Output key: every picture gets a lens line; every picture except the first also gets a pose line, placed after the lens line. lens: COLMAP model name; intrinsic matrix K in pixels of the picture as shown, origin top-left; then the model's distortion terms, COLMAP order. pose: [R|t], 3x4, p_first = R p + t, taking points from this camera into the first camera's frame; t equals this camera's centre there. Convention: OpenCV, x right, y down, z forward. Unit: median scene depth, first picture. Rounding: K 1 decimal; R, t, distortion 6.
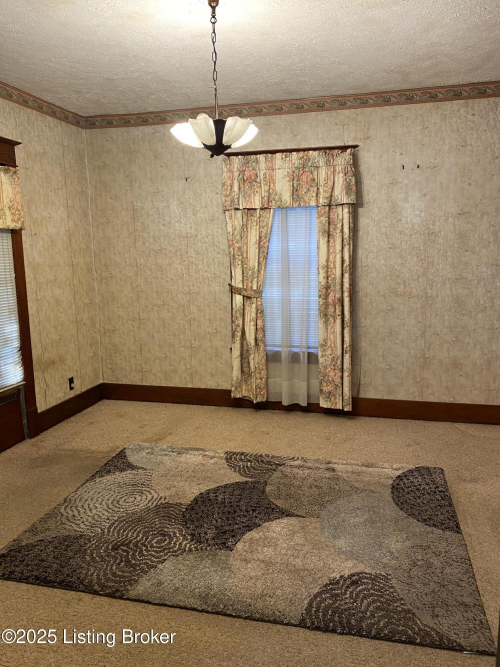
lens RADIAL K [[508.9, 0, 256.4], [0, 508.9, 333.1], [0, 0, 1]] dist [0.024620, -0.019297]
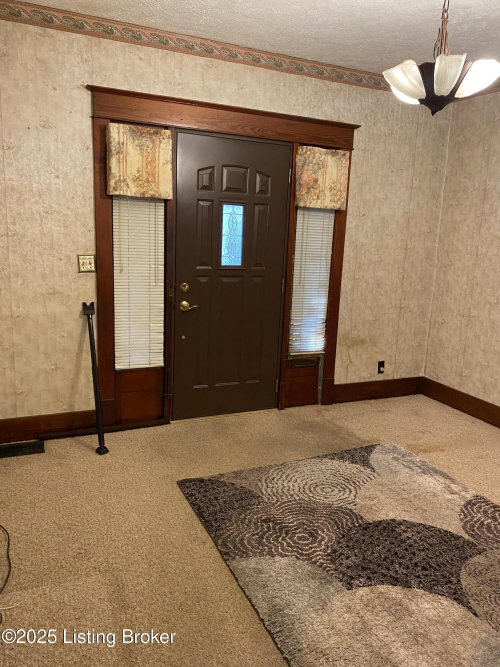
lens RADIAL K [[508.9, 0, 253.2], [0, 508.9, 331.4], [0, 0, 1]] dist [0.024620, -0.019297]
pose [[0.611948, 0.194336, -0.766650, 0.279028], [-0.180713, 0.978056, 0.103677, -0.032570], [0.769975, 0.075099, 0.633639, 0.208706]]
